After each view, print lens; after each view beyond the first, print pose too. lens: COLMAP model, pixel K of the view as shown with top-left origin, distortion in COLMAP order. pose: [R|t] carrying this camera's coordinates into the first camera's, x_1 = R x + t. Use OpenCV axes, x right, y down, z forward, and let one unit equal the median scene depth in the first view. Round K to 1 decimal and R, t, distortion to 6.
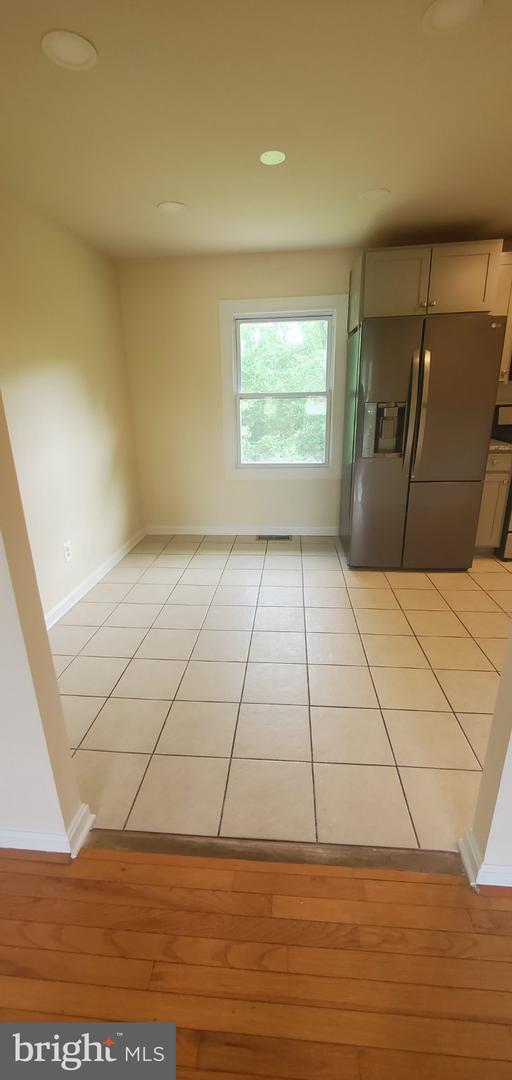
lens RADIAL K [[435.4, 0, 249.3], [0, 435.4, 534.7], [0, 0, 1]] dist [0.001162, -0.000257]
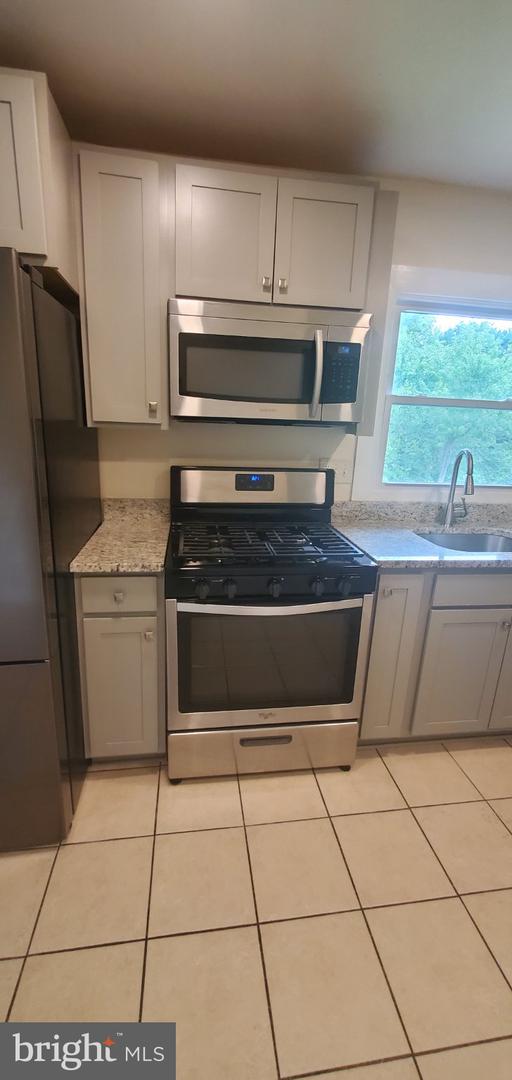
lens RADIAL K [[435.4, 0, 249.3], [0, 435.4, 534.7], [0, 0, 1]] dist [0.001162, -0.000257]
pose [[0.974527, 0.005515, 0.224204, 0.615439], [0.005508, 0.998807, -0.048511, -0.213800], [-0.224205, 0.048510, 0.973334, 0.531861]]
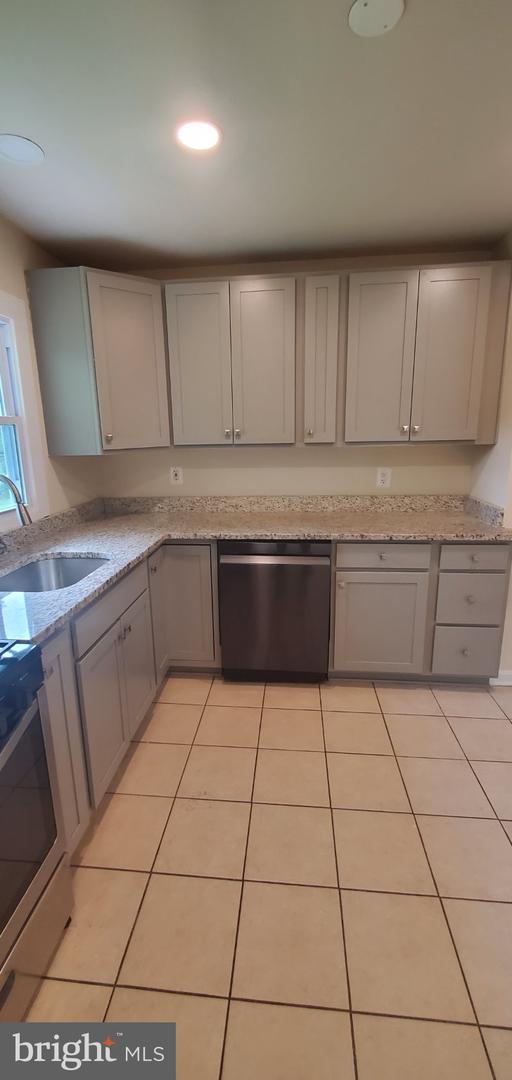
lens RADIAL K [[435.4, 0, 249.3], [0, 435.4, 534.7], [0, 0, 1]] dist [0.001162, -0.000257]
pose [[0.024396, -0.204290, 0.978606, 0.540546], [0.332285, 0.924899, 0.184795, -0.294527], [-0.942864, 0.320668, 0.090446, 0.759198]]
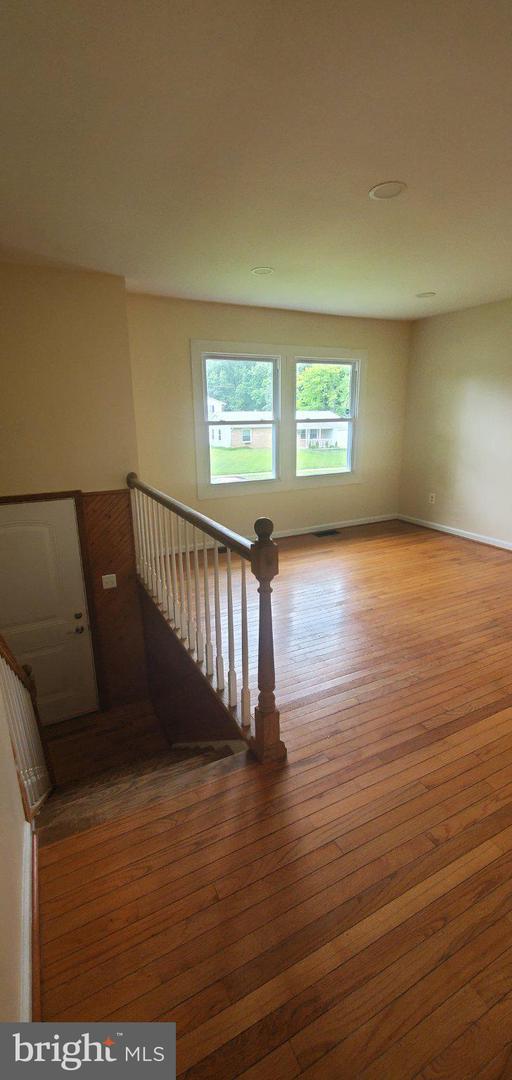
lens RADIAL K [[435.4, 0, 249.3], [0, 435.4, 534.7], [0, 0, 1]] dist [0.001162, -0.000257]
pose [[0.857924, -0.121493, 0.499206, -0.613401], [0.159930, 0.986516, -0.034761, 0.012444], [-0.488251, 0.109660, 0.865786, 0.041994]]
